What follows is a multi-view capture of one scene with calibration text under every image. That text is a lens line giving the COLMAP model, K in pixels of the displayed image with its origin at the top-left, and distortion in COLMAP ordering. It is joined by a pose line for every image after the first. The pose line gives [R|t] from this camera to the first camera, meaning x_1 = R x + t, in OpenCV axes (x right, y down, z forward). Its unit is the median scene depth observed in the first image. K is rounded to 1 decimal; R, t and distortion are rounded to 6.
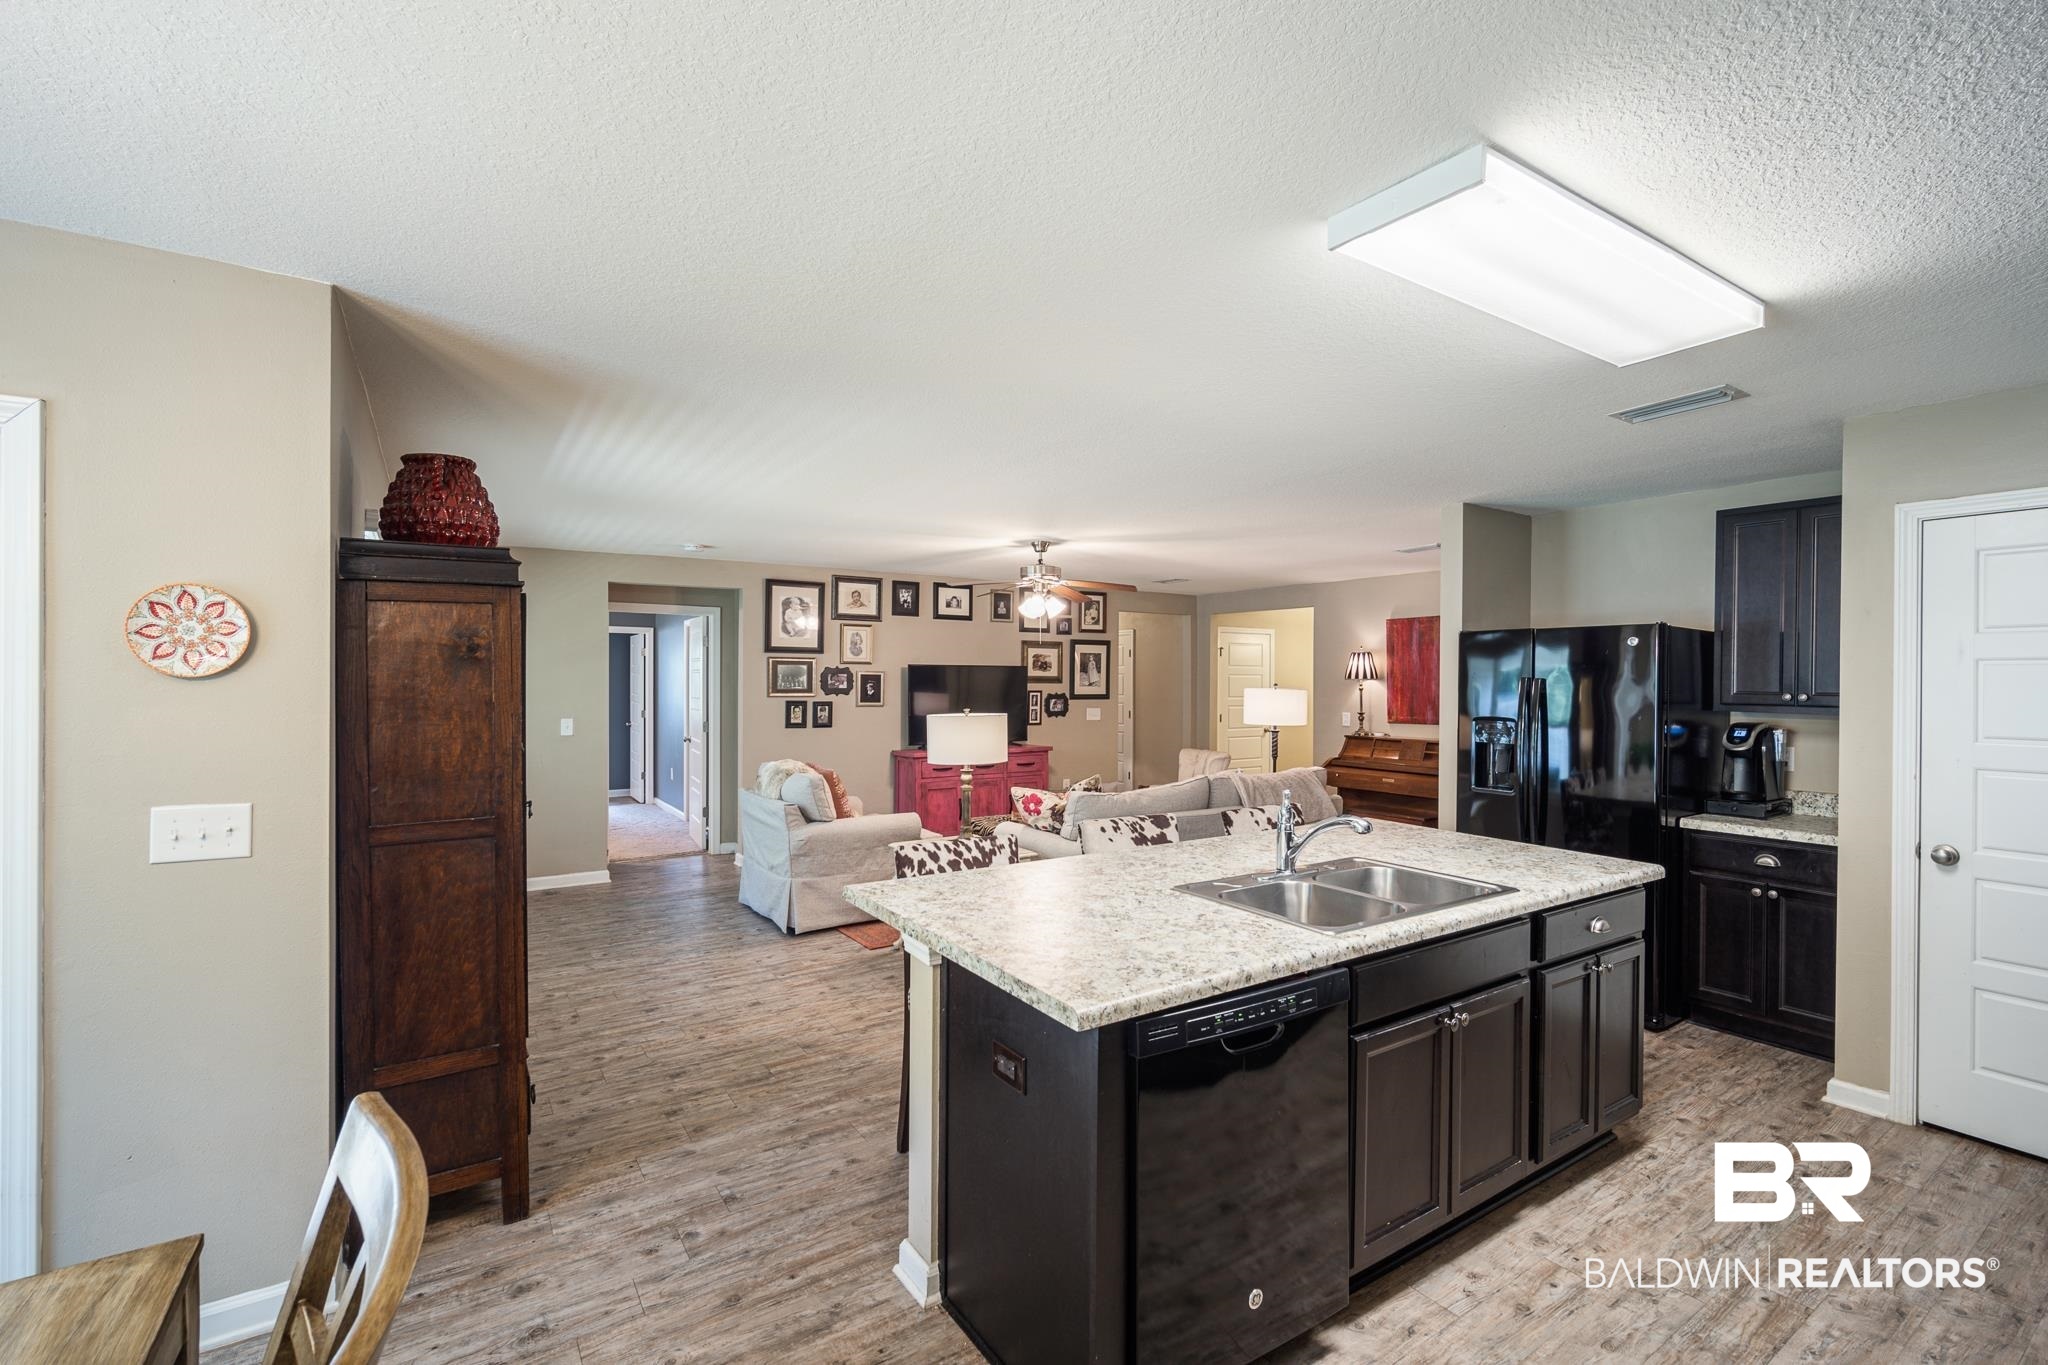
lens RADIAL K [[889.8, 0, 1024.0], [0, 889.8, 682.5], [0, 0, 1]] dist [-0.013660, 0.004121]
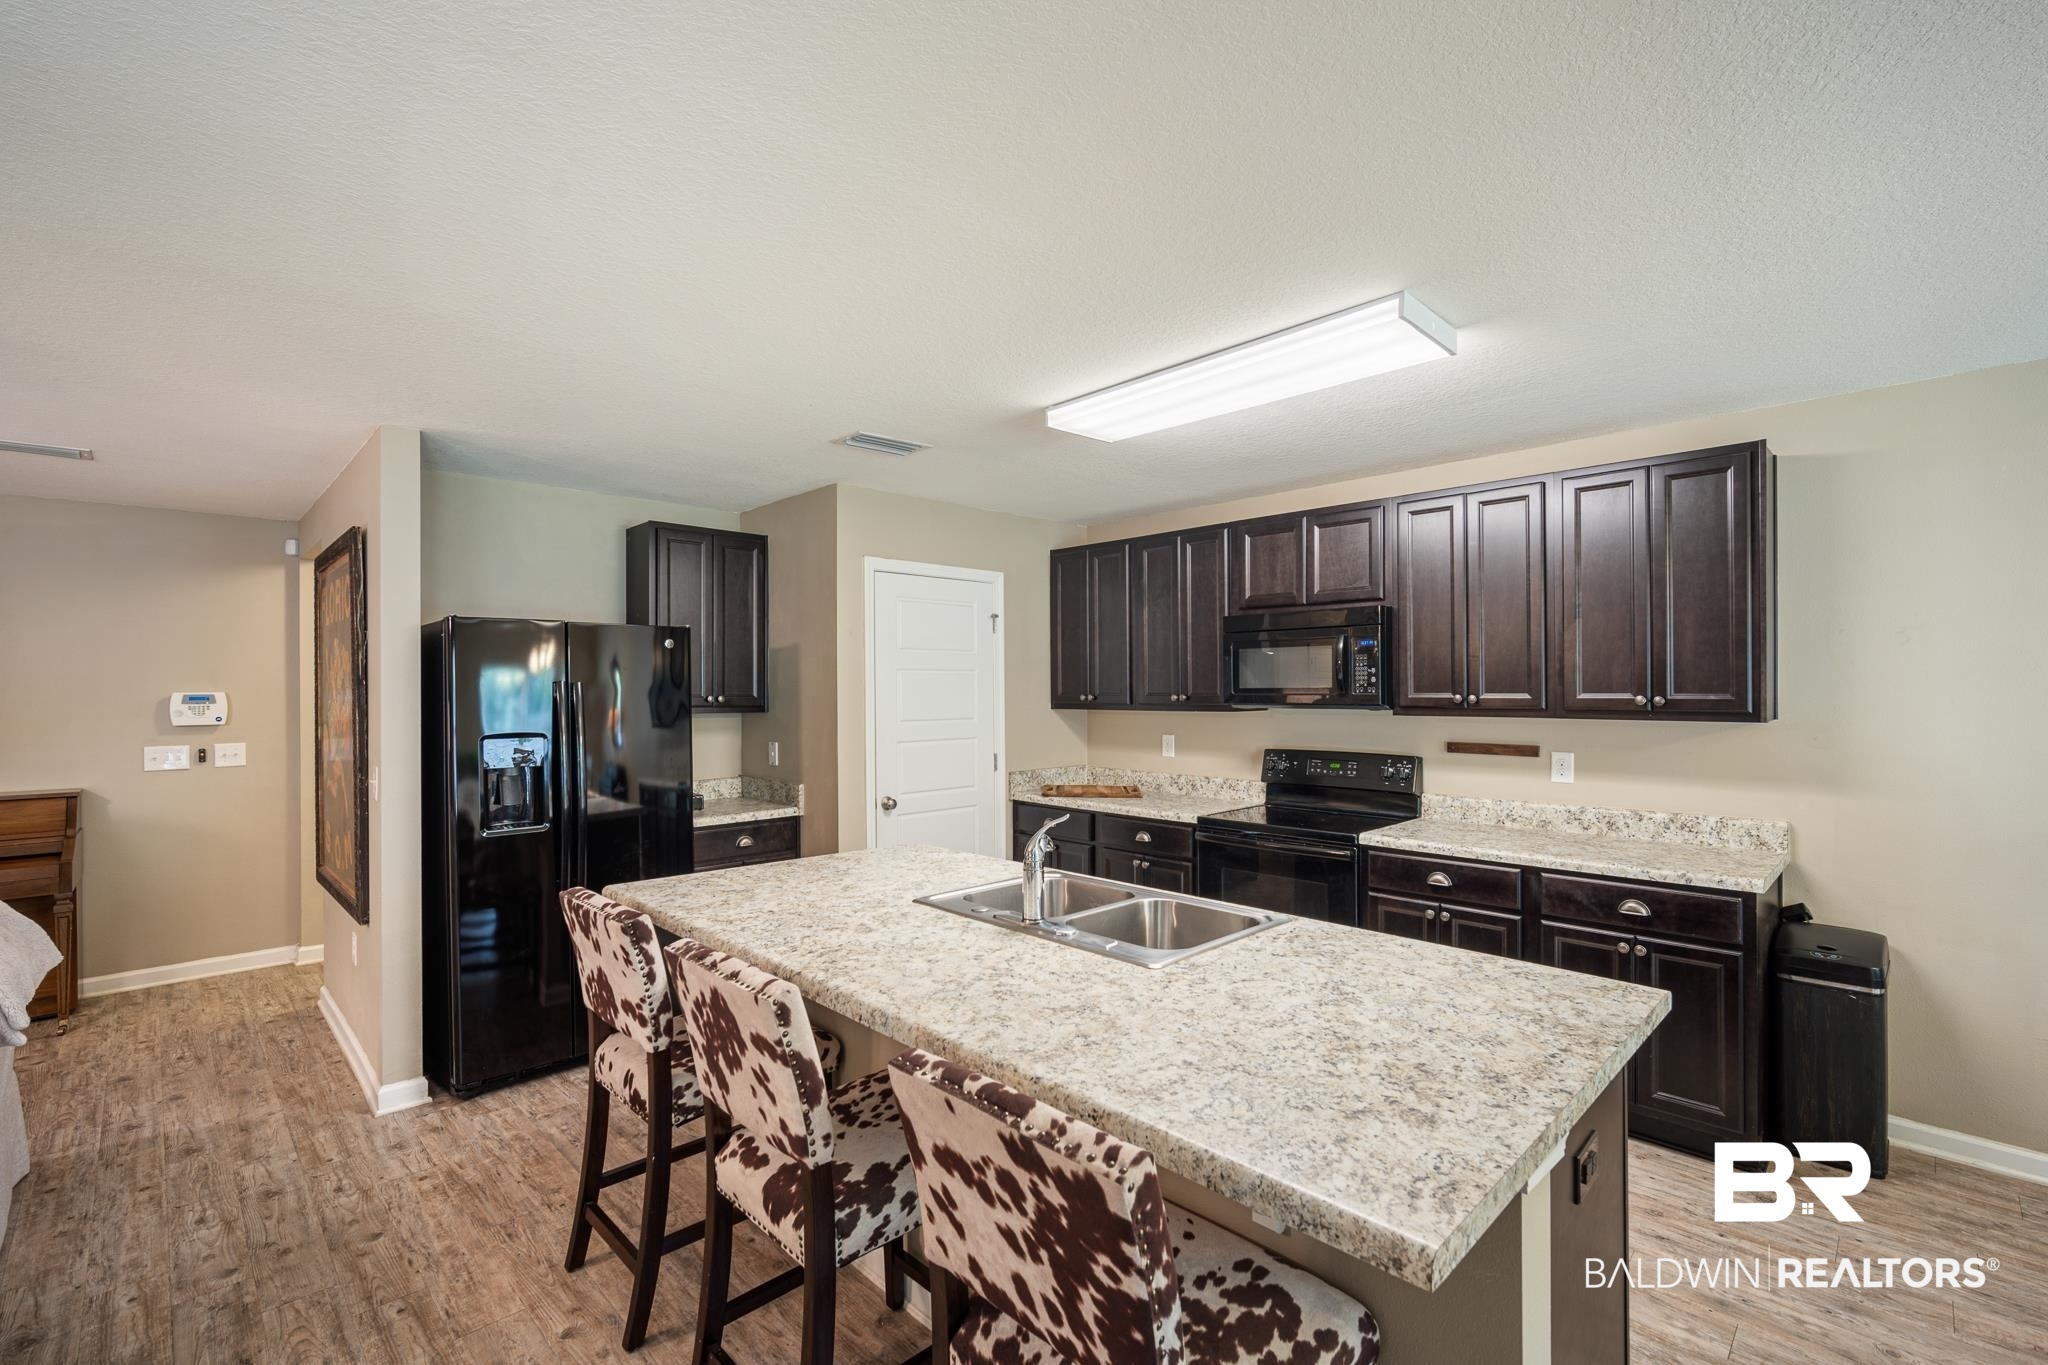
lens RADIAL K [[896.8, 0, 1024.0], [0, 896.8, 688.9], [0, 0, 1]] dist [-0.013520, 0.003814]
pose [[-0.194080, -0.003957, 0.980978, -0.177640], [0.007739, 0.999955, 0.005564, 0.000177], [-0.980955, 0.008672, -0.194040, 0.420764]]
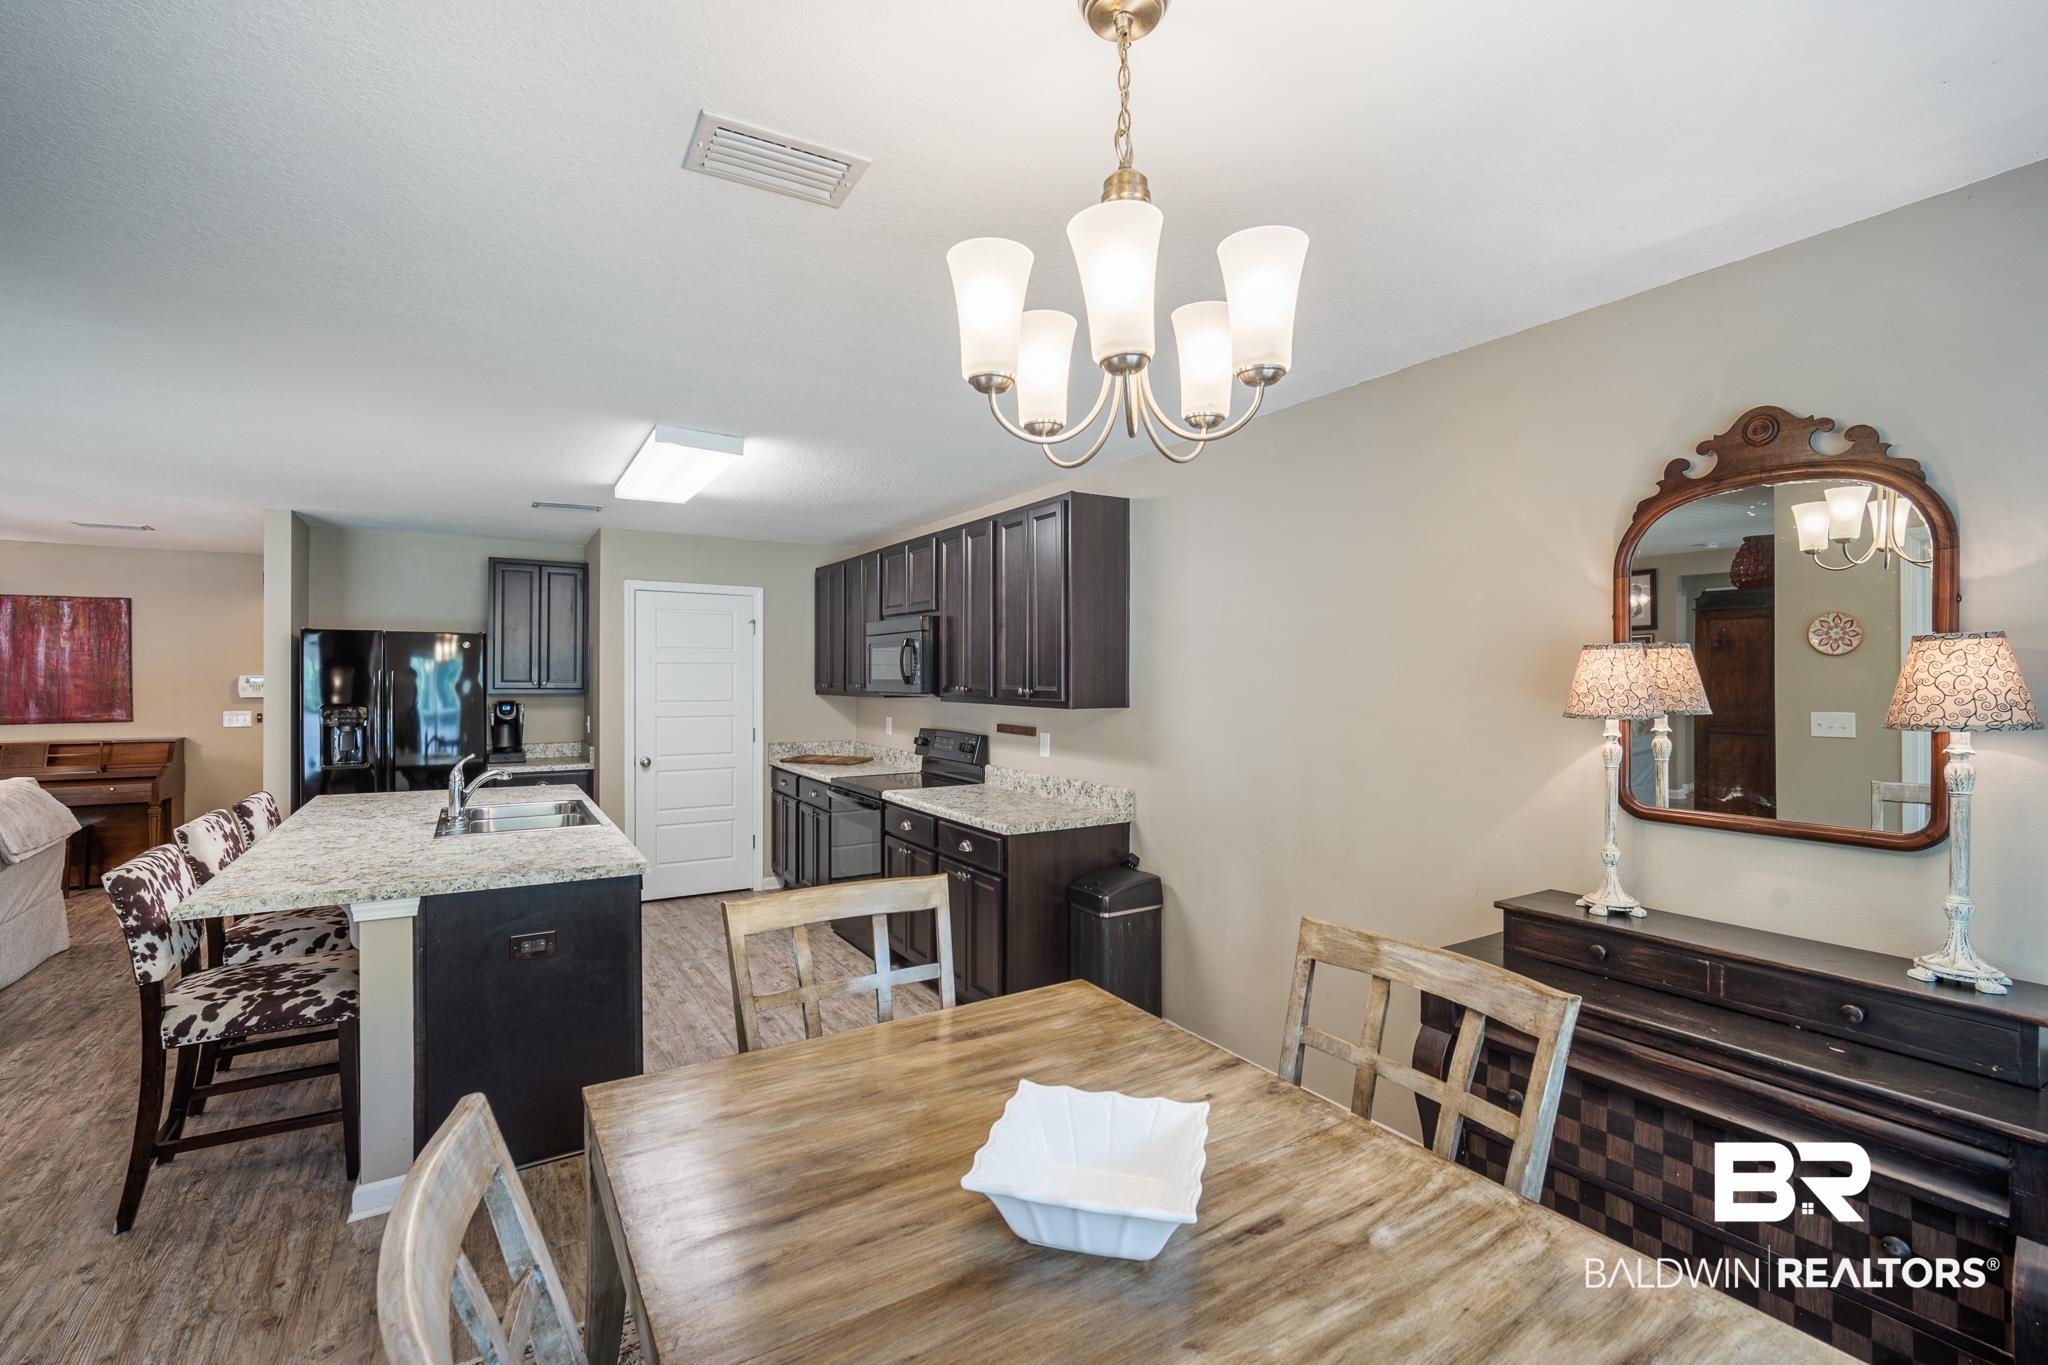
lens RADIAL K [[889.8, 0, 1024.0], [0, 889.8, 682.5], [0, 0, 1]] dist [-0.013660, 0.004121]
pose [[0.016905, -0.009924, 0.999808, -0.363428], [-0.000661, 0.999950, 0.009937, -0.000858], [-0.999857, -0.000829, 0.016897, 0.049052]]
